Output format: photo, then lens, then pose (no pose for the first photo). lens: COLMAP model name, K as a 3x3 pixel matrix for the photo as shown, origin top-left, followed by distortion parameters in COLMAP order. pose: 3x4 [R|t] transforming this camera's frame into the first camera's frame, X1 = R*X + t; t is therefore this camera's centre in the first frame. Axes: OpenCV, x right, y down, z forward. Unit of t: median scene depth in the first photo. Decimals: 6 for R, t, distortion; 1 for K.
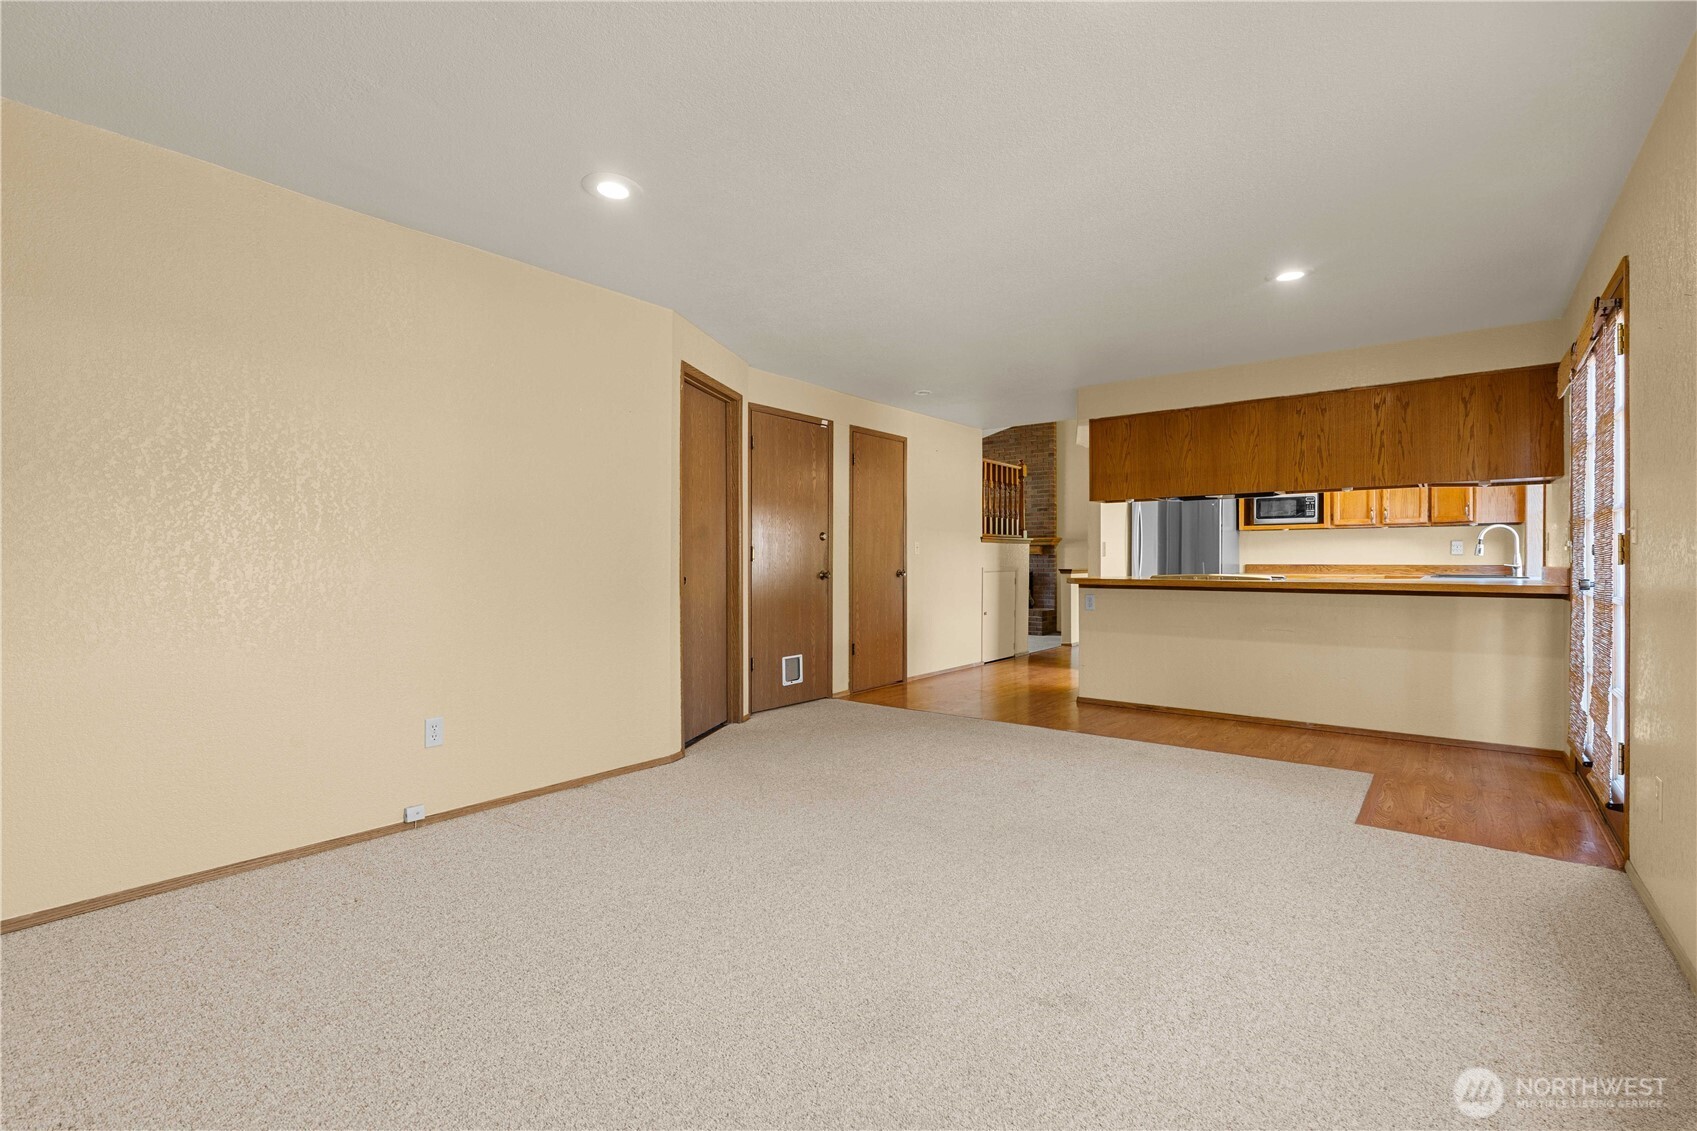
lens RADIAL K [[781.5, 0, 839.9], [0, 781.5, 557.6], [0, 0, 1]] dist [-0.003840, -0.000021]
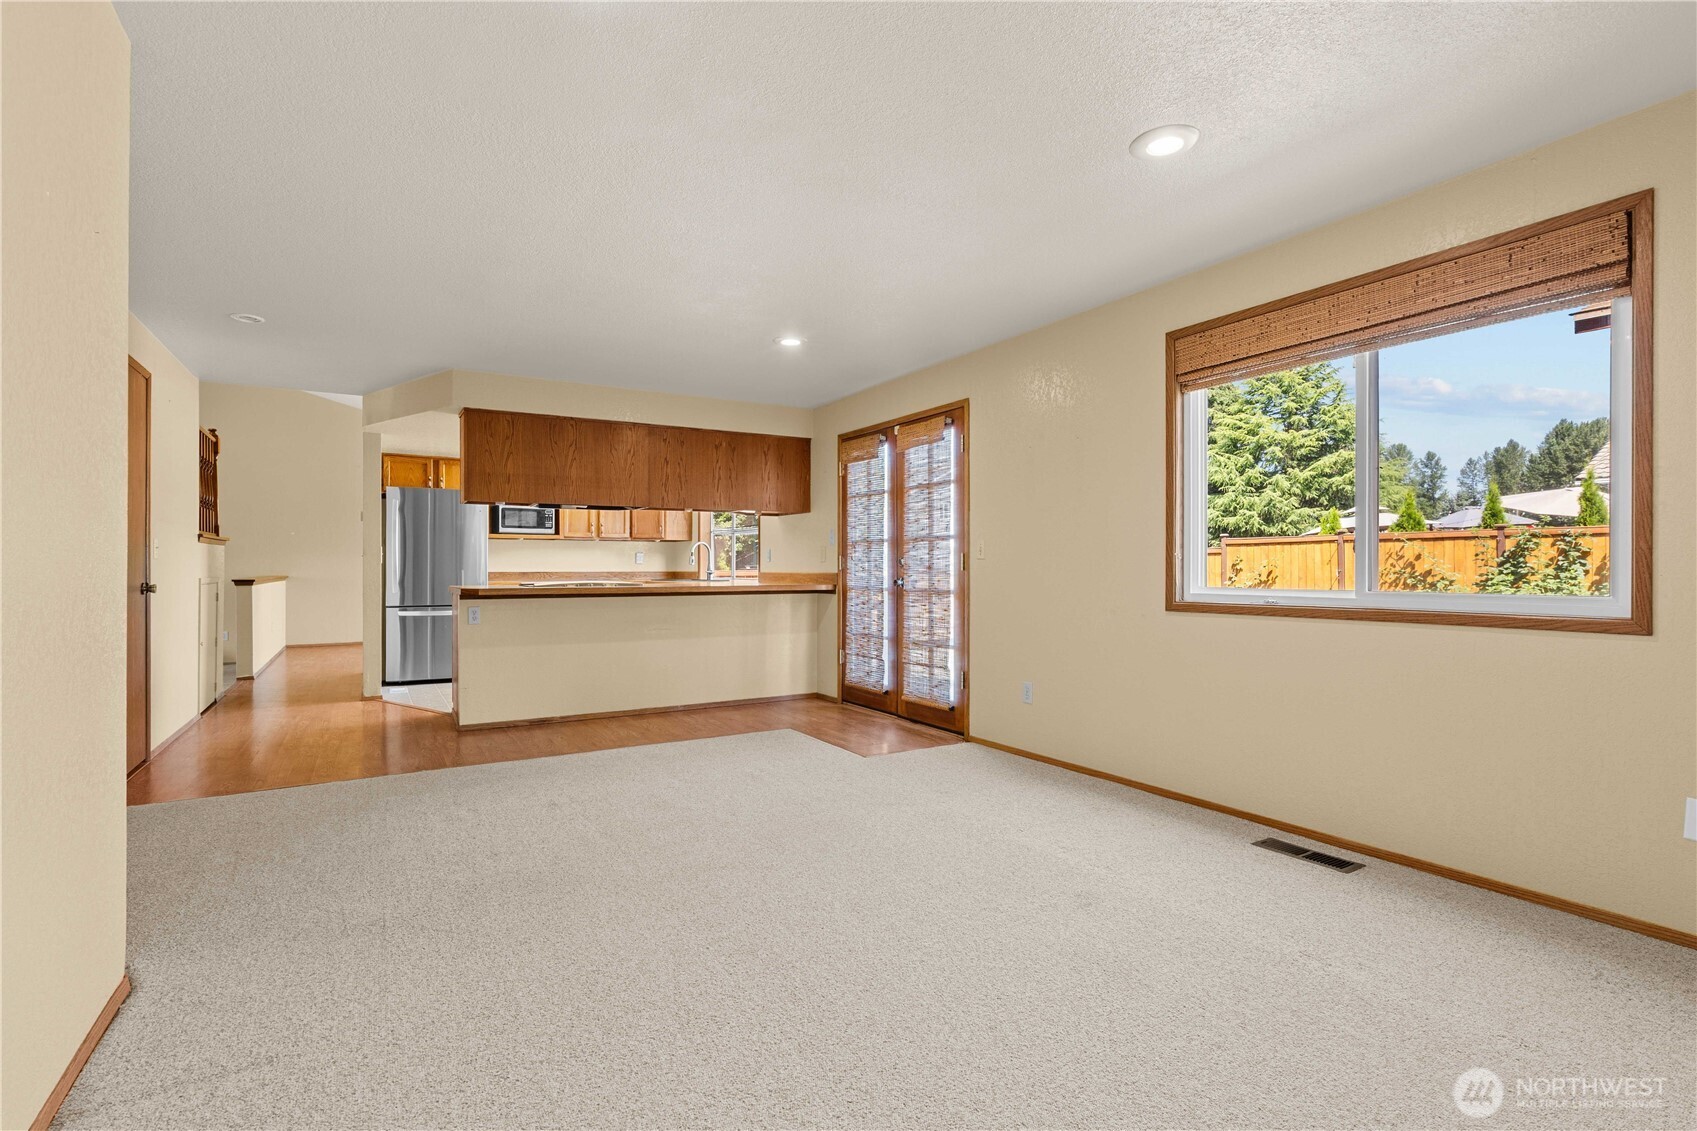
lens RADIAL K [[781.5, 0, 842.3], [0, 781.5, 570.7], [0, 0, 1]] dist [-0.003840, -0.000021]
pose [[0.355078, -0.003800, 0.934829, -0.349296], [-0.001901, 0.999987, 0.004787, 0.001080], [-0.934835, -0.003477, 0.355066, 0.290453]]
